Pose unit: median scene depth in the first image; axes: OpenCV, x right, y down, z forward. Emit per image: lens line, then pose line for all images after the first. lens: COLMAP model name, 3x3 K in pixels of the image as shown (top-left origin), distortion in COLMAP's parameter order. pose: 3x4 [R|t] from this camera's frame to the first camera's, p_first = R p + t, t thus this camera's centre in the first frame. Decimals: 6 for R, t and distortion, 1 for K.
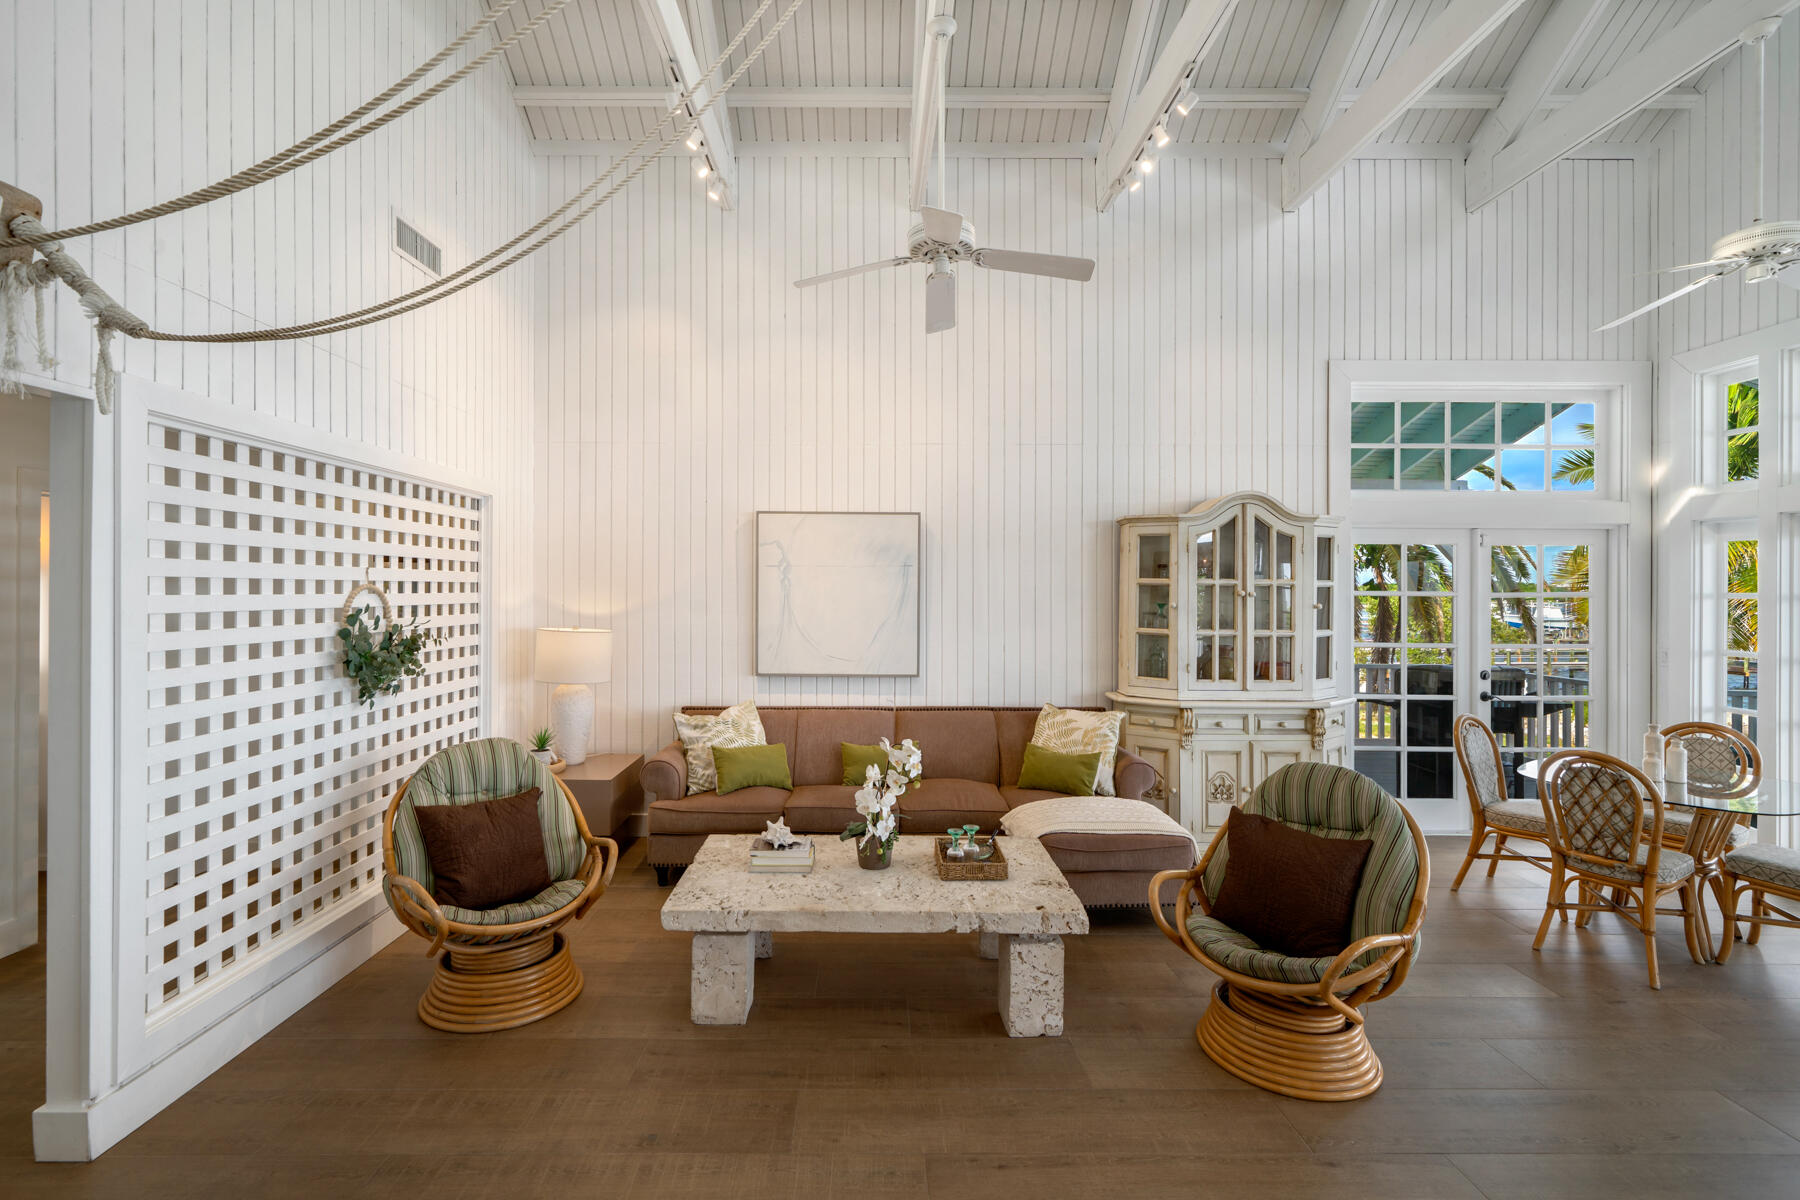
lens RADIAL K [[860.6, 0, 900.0], [0, 860.6, 591.9], [0, 0, 1]] dist [0.005526, 0.000691]
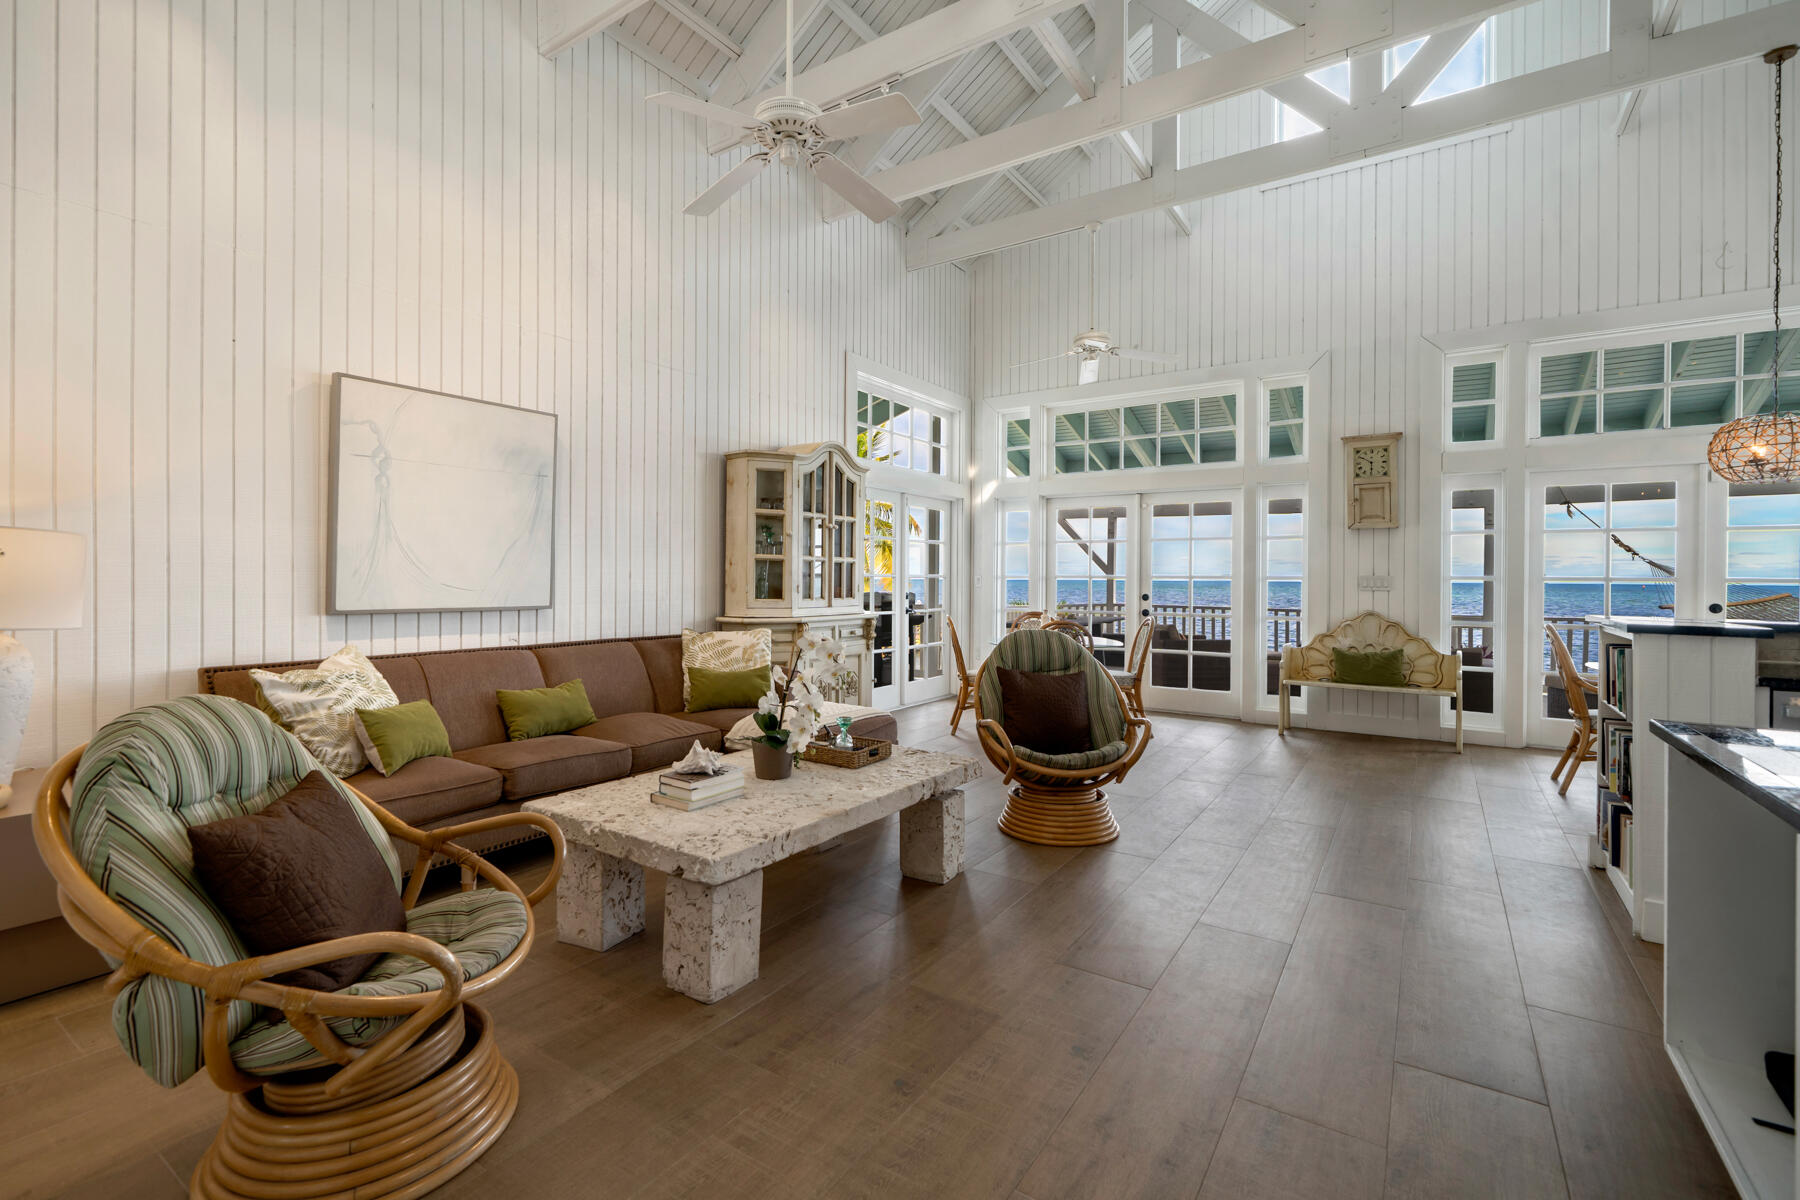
lens RADIAL K [[795.1, 0, 900.0], [0, 795.1, 586.6], [0, 0, 1]] dist [-0.005052, -0.000236]
pose [[0.556094, -0.007451, 0.831086, -0.463417], [0.003448, 0.999972, 0.006658, 0.077324], [-0.831112, -0.000836, 0.556104, 0.292976]]
